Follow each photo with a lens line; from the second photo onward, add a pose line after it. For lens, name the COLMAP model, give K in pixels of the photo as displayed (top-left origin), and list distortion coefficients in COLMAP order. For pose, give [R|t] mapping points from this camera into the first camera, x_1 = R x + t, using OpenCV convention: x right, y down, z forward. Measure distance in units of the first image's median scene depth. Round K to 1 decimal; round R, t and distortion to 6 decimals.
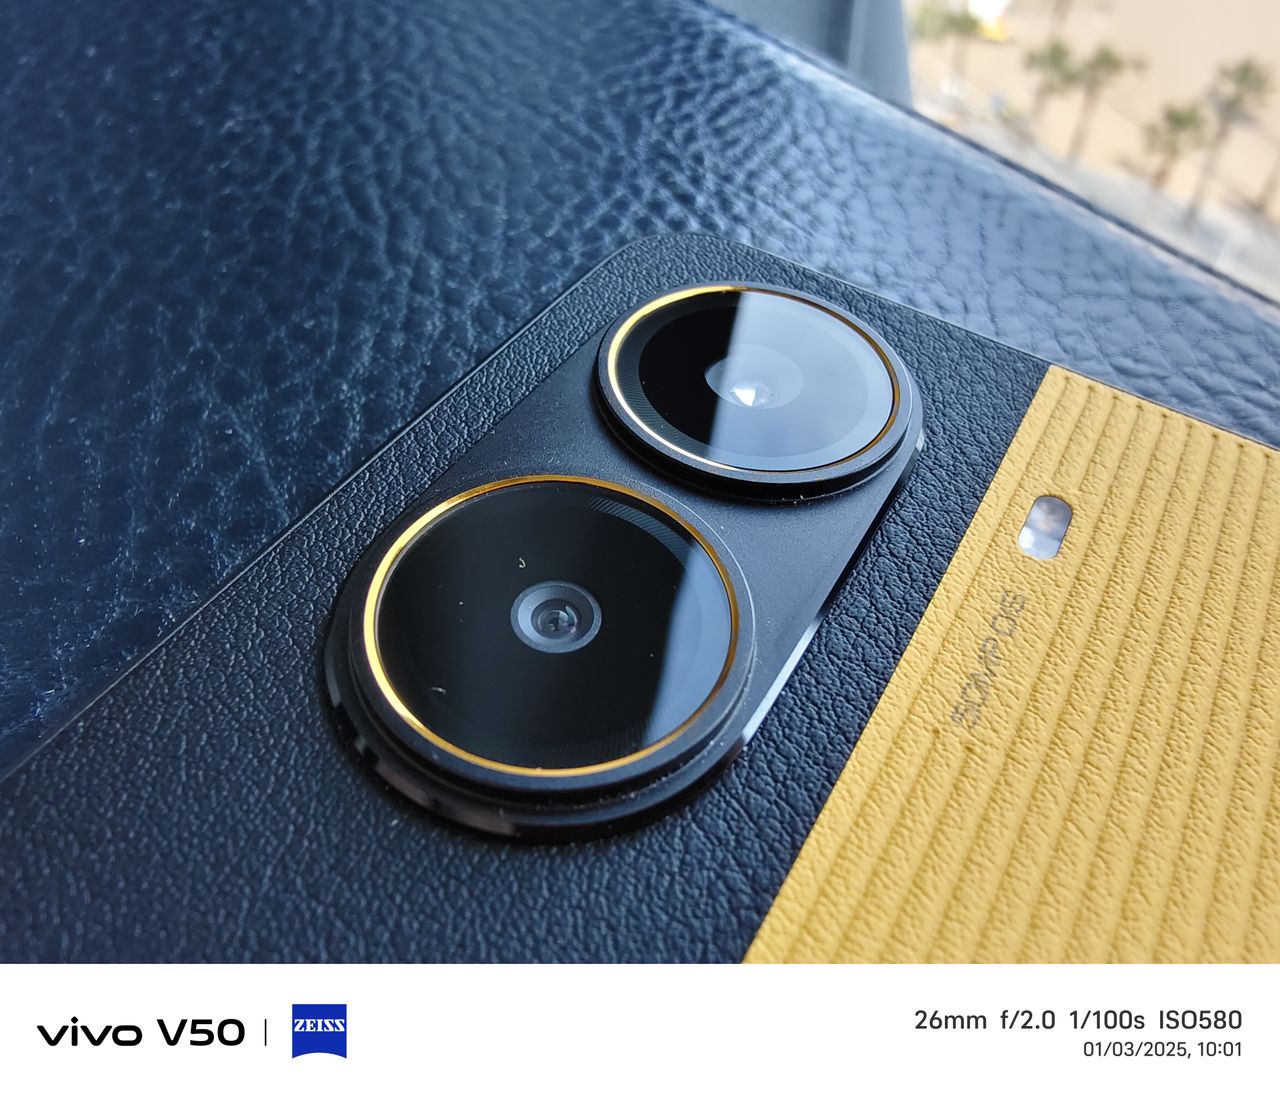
lens RADIAL K [[1081.5, 0, 639.7], [0, 1081.5, 582.6], [0, 0, 1]] dist [-0.015219, 0.001040]
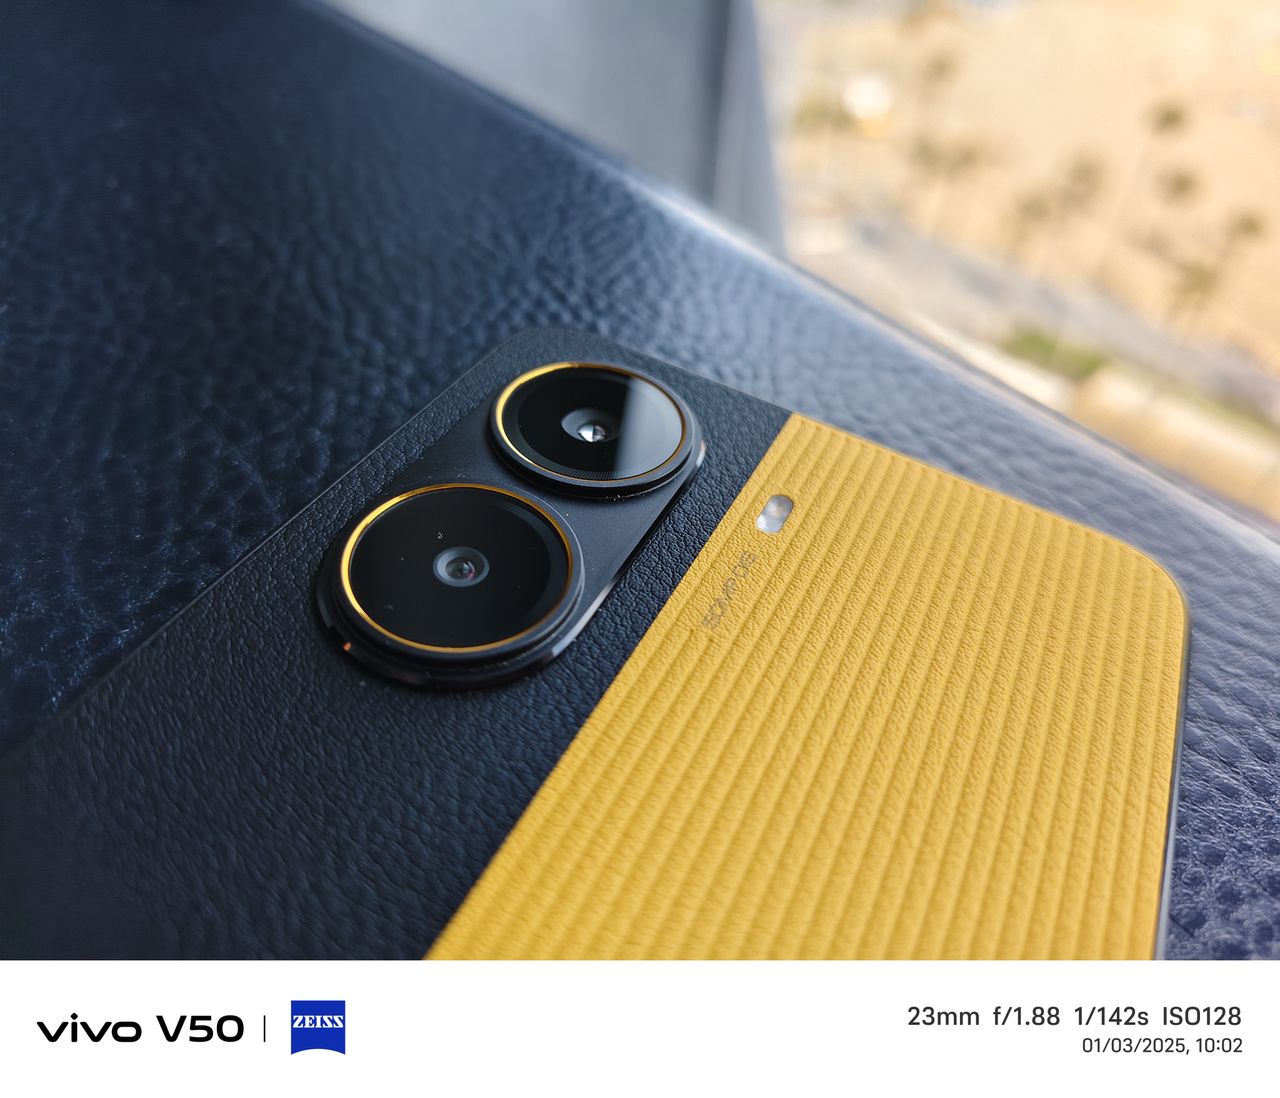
lens RADIAL K [[1284.0, 0, 640.0], [0, 1284.0, 549.0], [0, 0, 1]] dist [-0.011903, 0.009943]
pose [[0.999049, -0.008806, 0.042711, 0.092795], [0.013298, 0.994274, -0.106034, 0.182450], [-0.041532, 0.106501, 0.993445, -0.792490]]
